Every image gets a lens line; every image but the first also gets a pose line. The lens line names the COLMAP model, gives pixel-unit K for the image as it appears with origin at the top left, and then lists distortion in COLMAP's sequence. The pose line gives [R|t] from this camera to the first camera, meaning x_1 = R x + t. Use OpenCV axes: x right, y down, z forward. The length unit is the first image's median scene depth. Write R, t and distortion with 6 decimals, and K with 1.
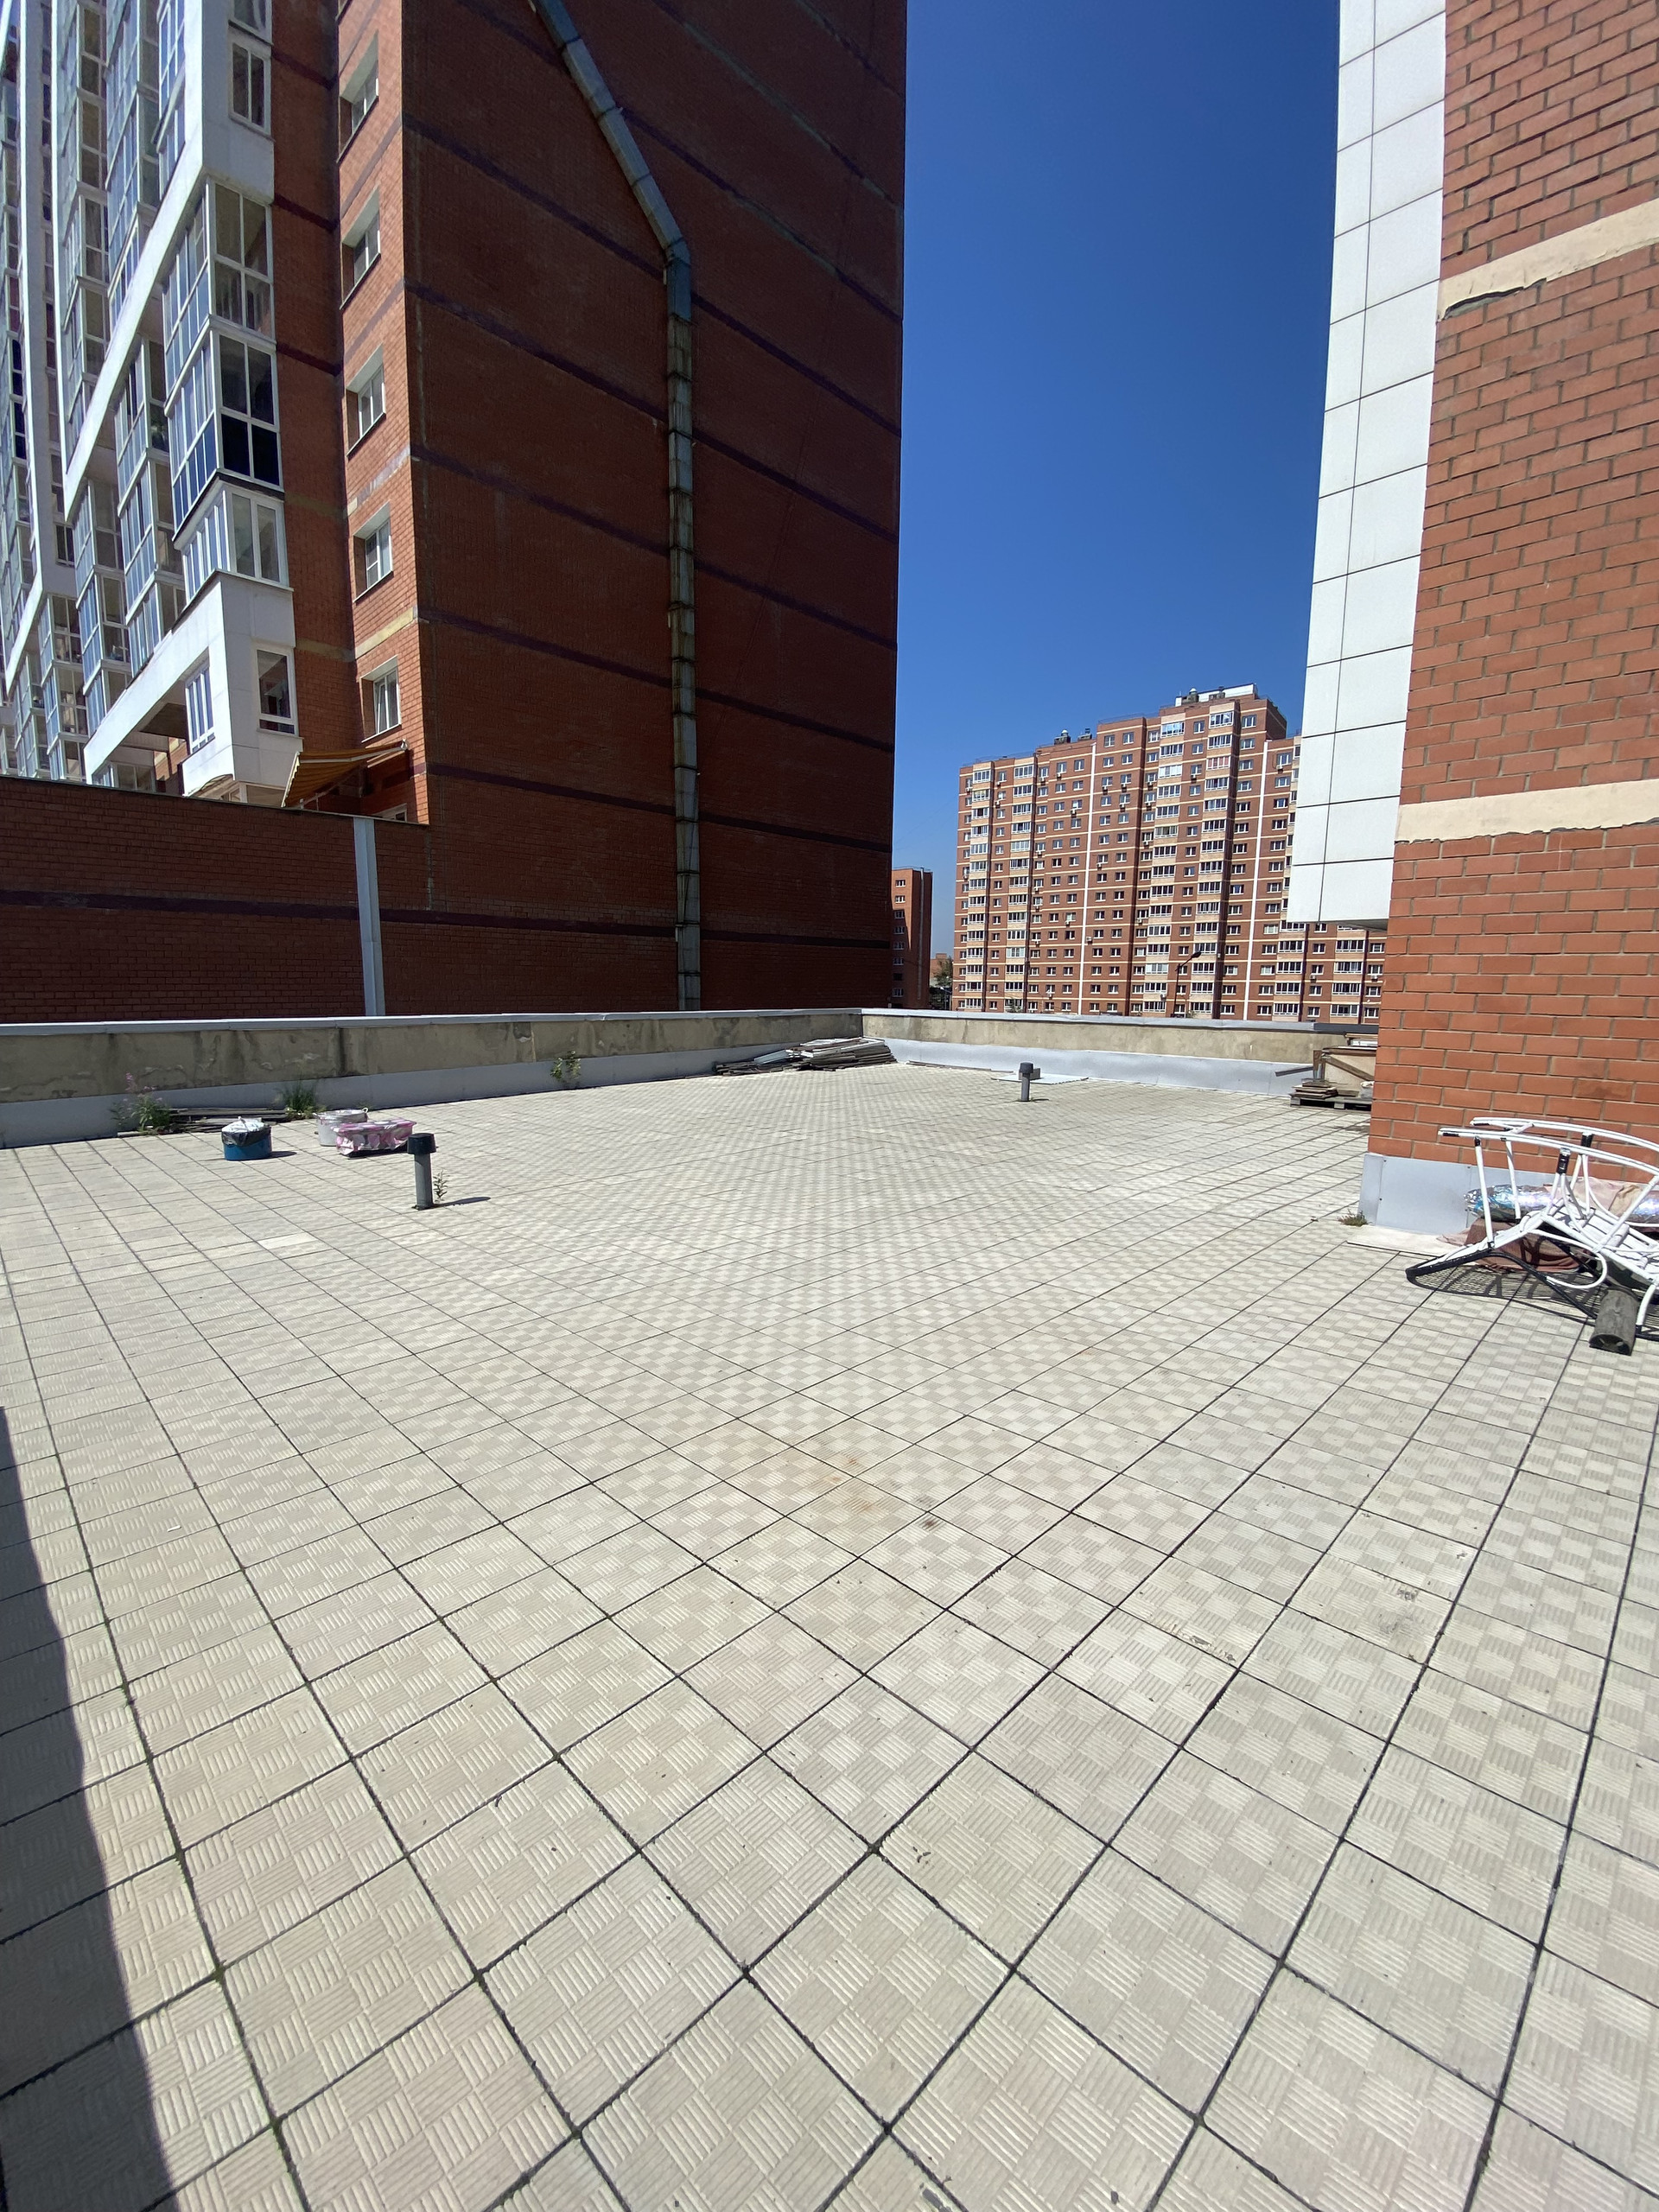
lens RADIAL K [[901.9, 0, 829.5], [0, 901.9, 1102.5], [0, 0, 1]] dist [0.024495, -0.021298]
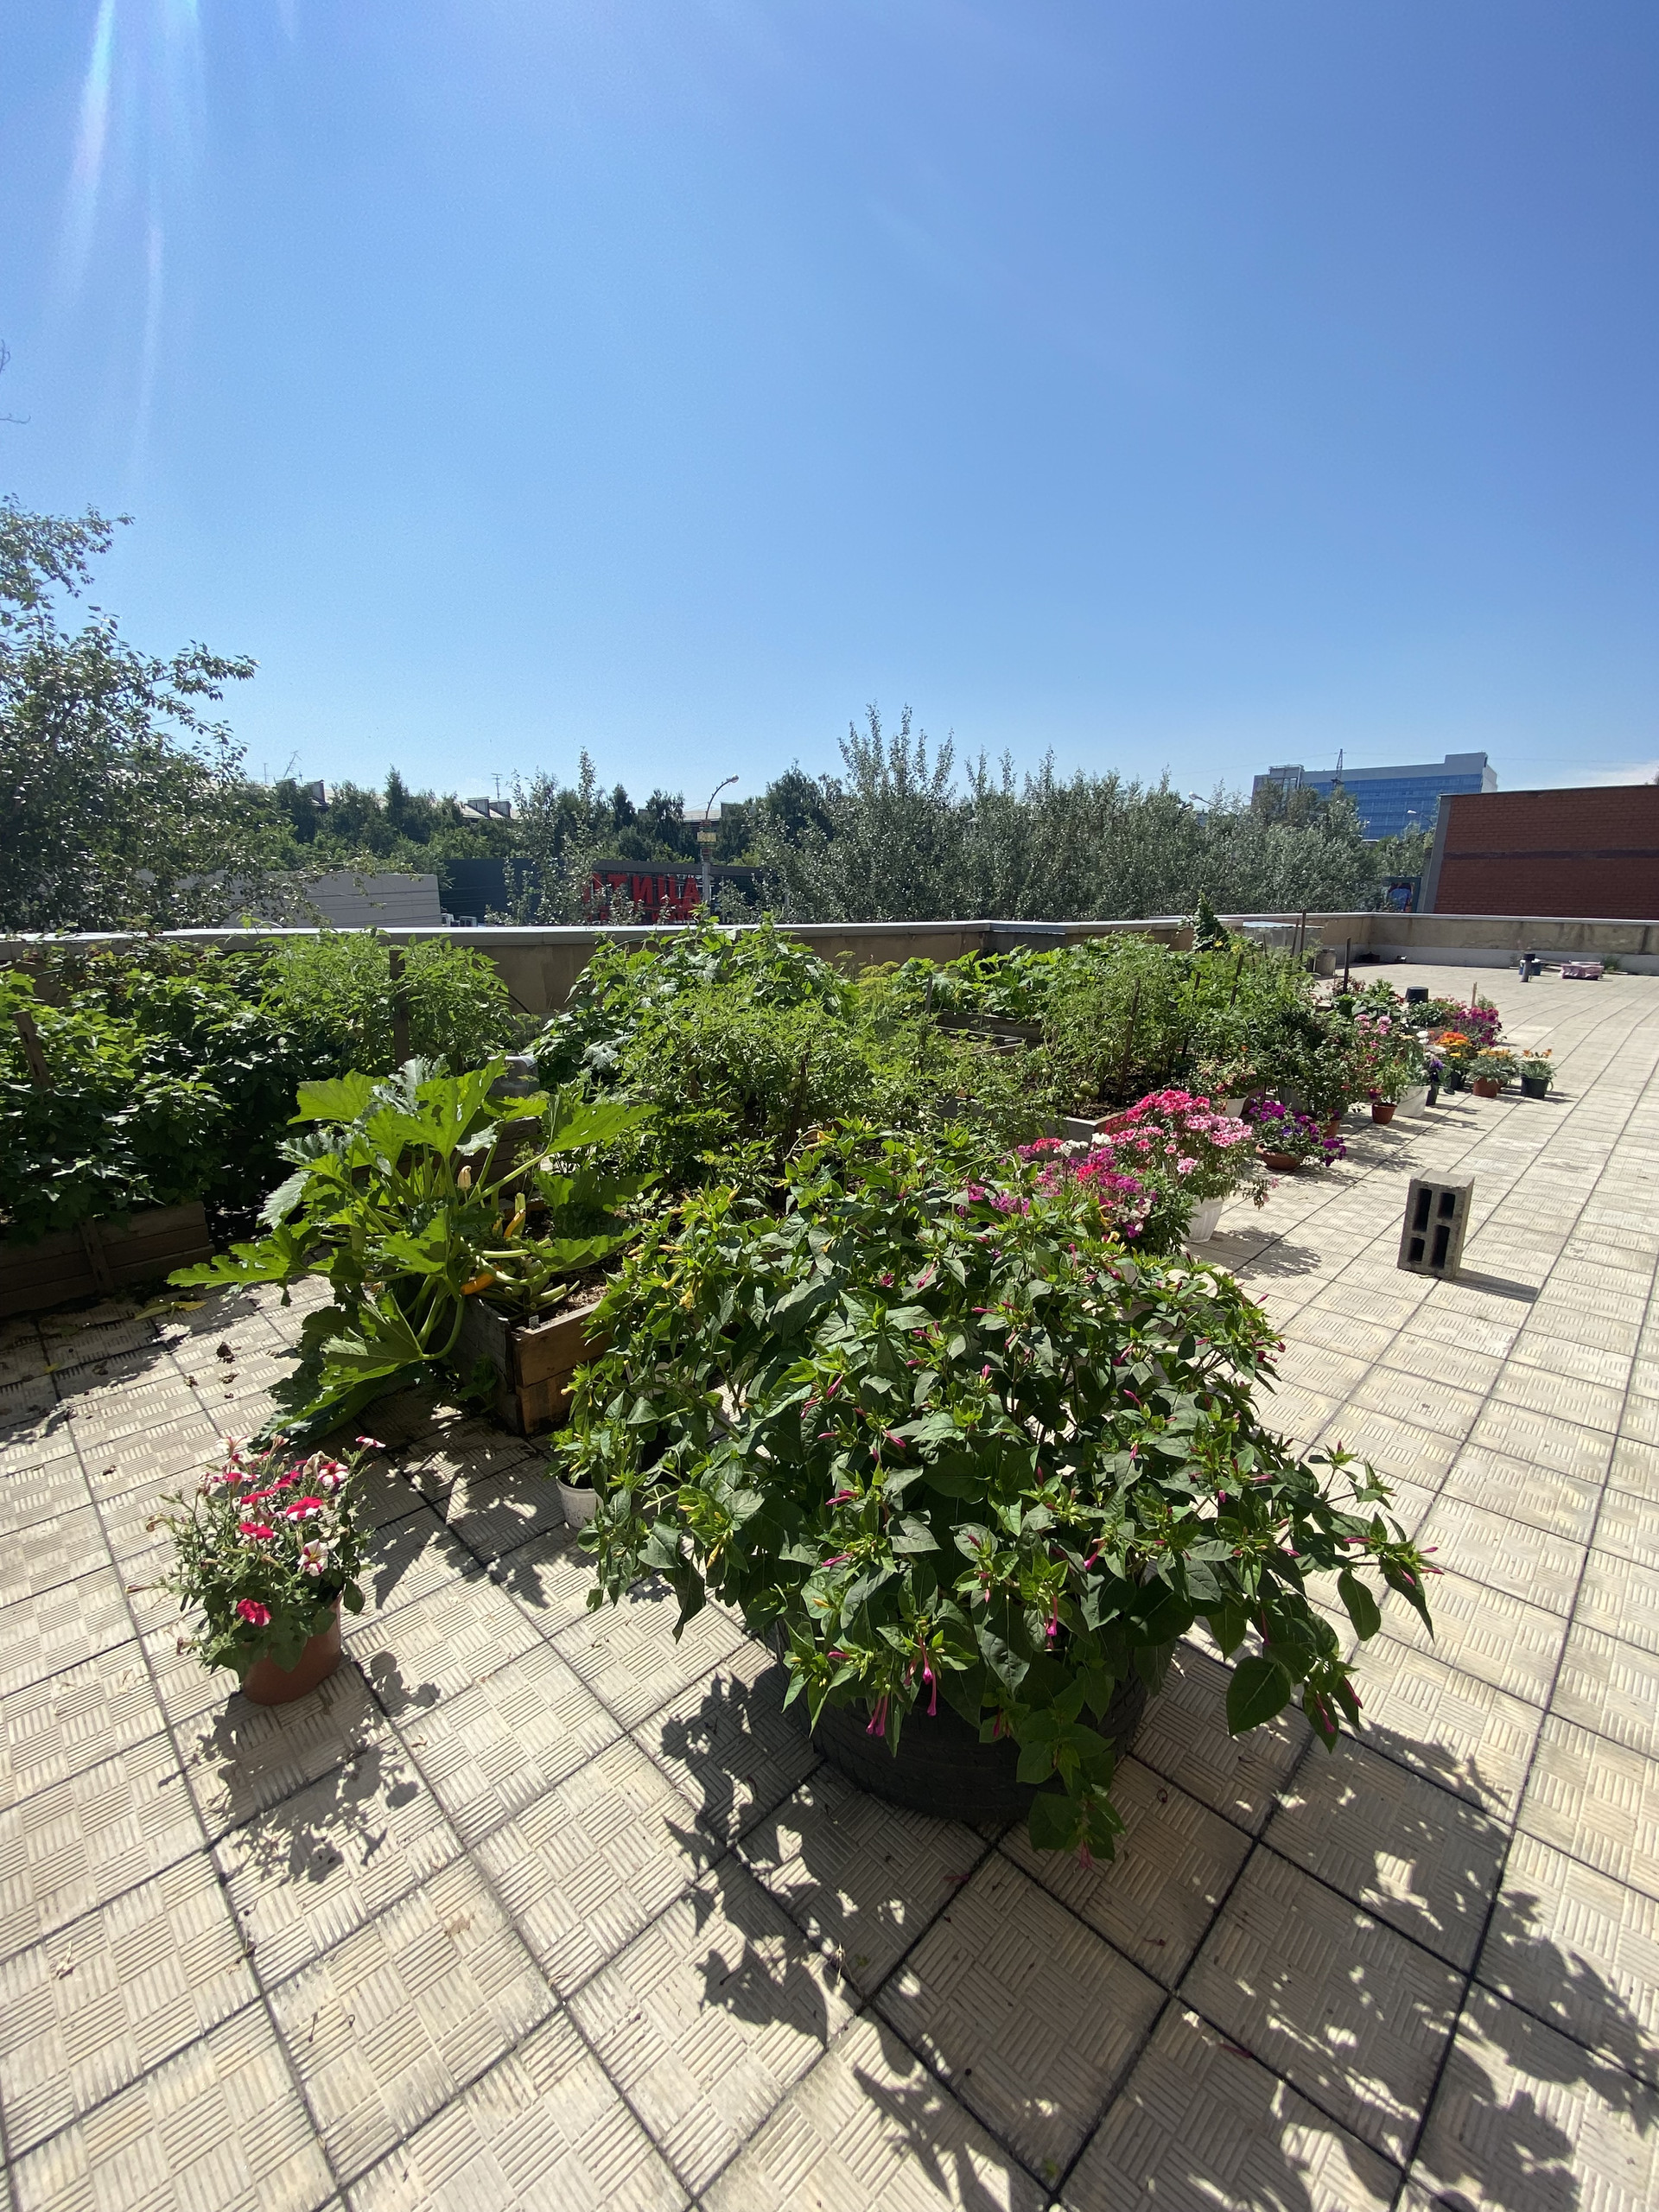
lens RADIAL K [[886.3, 0, 835.5], [0, 886.3, 1104.7], [0, 0, 1]] dist [0.028346, -0.029136]
pose [[0.009388, 0.221158, -0.975193, 1.044826], [-0.146386, 0.965033, 0.217445, 0.093609], [0.989183, 0.140713, 0.041434, -0.501612]]
